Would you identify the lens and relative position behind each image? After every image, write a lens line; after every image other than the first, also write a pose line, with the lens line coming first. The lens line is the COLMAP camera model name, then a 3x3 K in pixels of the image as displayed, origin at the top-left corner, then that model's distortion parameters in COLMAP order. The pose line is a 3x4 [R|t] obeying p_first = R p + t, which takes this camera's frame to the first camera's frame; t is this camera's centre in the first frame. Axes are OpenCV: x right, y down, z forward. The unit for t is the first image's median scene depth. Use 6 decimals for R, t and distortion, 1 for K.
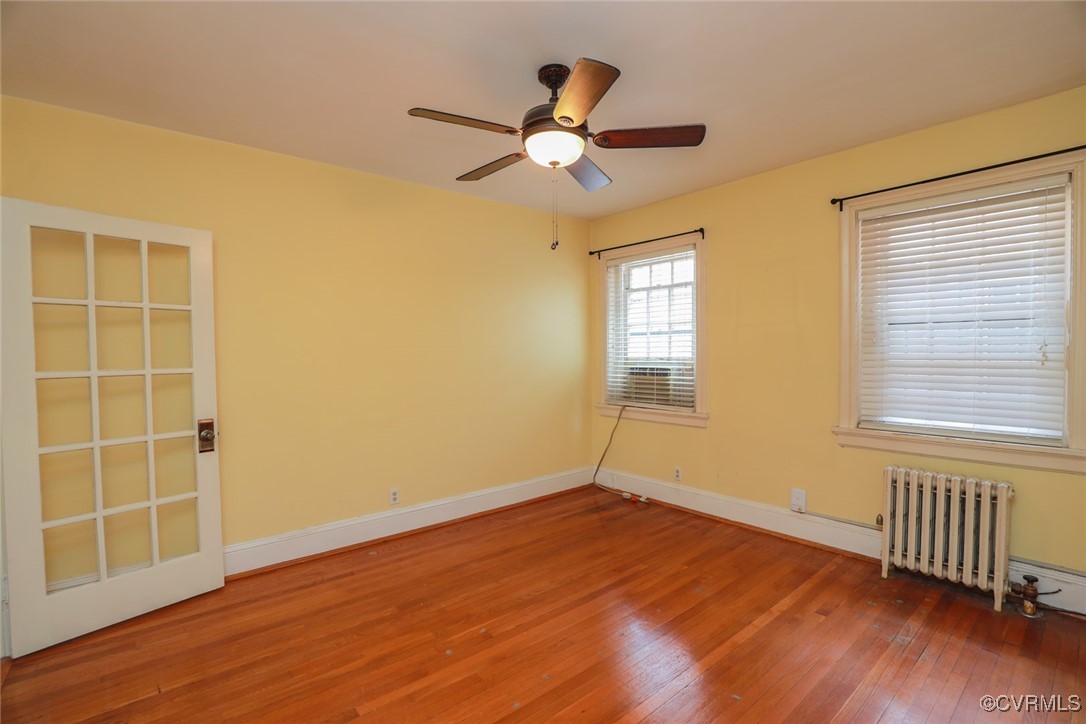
lens RADIAL K [[496.4, 0, 543.0], [0, 496.4, 362.0], [0, 0, 1]] dist [-0.013522, -0.000322]
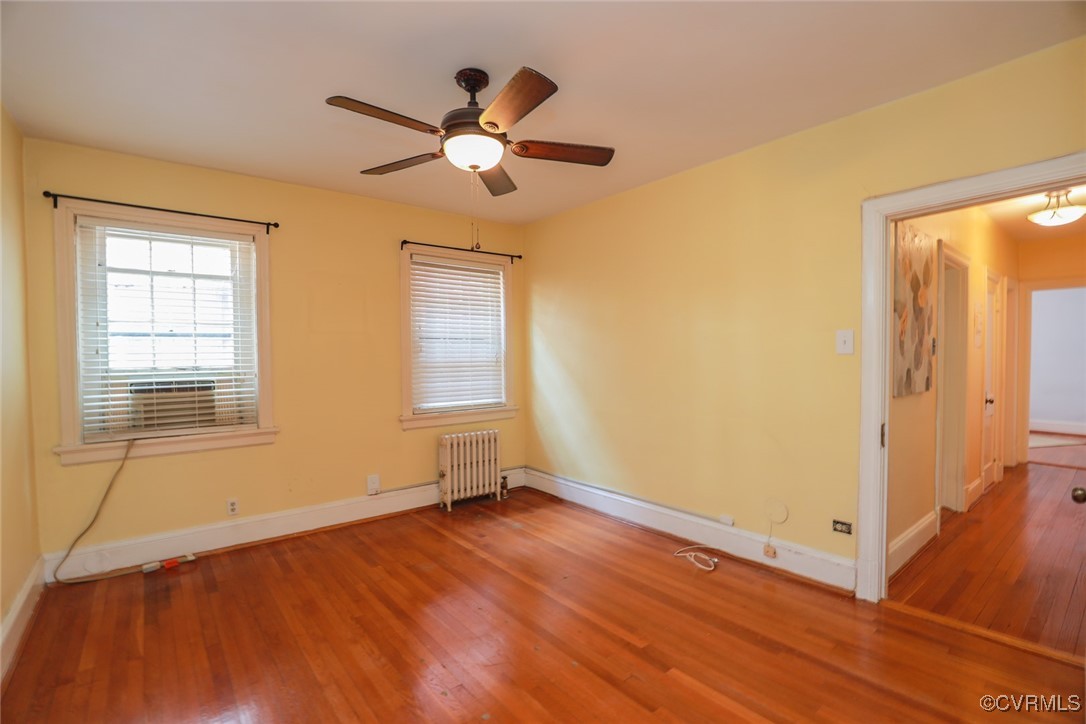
lens RADIAL K [[496.9, 0, 541.1], [0, 496.9, 365.8], [0, 0, 1]] dist [-0.035577, 0.006044]
pose [[0.033473, -0.008938, 0.999400, -0.594986], [0.034429, 0.999377, 0.007785, 0.002132], [-0.998846, 0.034148, 0.033760, 0.515338]]
